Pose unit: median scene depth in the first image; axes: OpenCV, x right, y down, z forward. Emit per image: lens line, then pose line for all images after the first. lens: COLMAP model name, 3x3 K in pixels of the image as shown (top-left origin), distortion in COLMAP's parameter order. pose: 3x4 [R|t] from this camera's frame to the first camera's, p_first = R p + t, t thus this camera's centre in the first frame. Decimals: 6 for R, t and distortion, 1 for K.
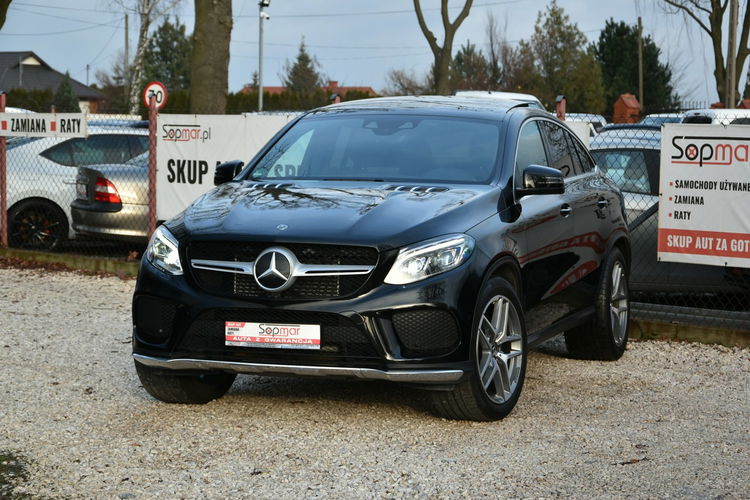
lens RADIAL K [[1934.4, 0, 375.0], [0, 1934.4, 250.0], [0, 0, 1]] dist [0.013826, 0.235945]
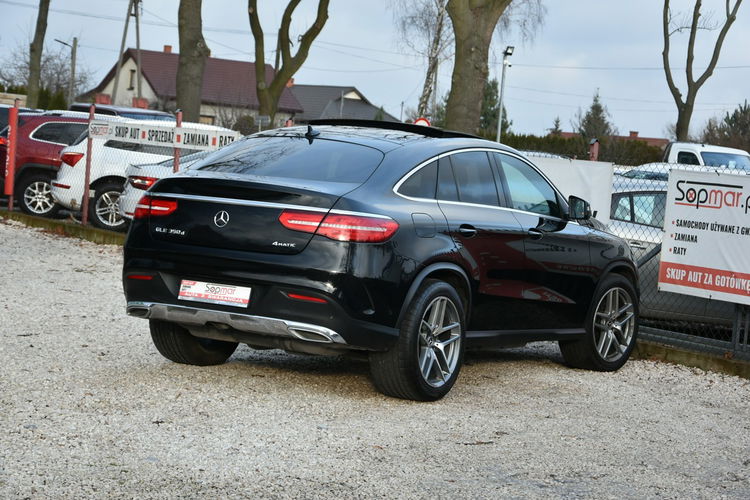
lens RADIAL K [[1774.1, 0, 375.0], [0, 1774.1, 250.0], [0, 0, 1]] dist [-0.019427, 0.236127]
pose [[0.983384, 0.075584, -0.165051, 0.155309], [-0.078307, 0.996879, -0.010047, 0.005690], [0.163777, 0.022805, 0.986234, -0.043103]]
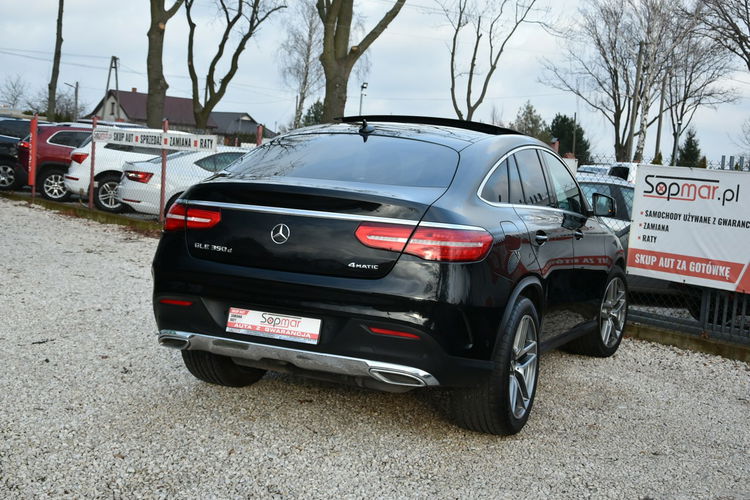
lens RADIAL K [[1012.9, 0, 375.0], [0, 1012.9, 250.0], [0, 0, 1]] dist [-0.025052, -0.007510]
pose [[0.996777, 0.065318, -0.046569, 0.013951], [-0.064273, 0.997653, 0.023598, -0.014871], [0.048001, -0.020529, 0.998636, 0.344883]]
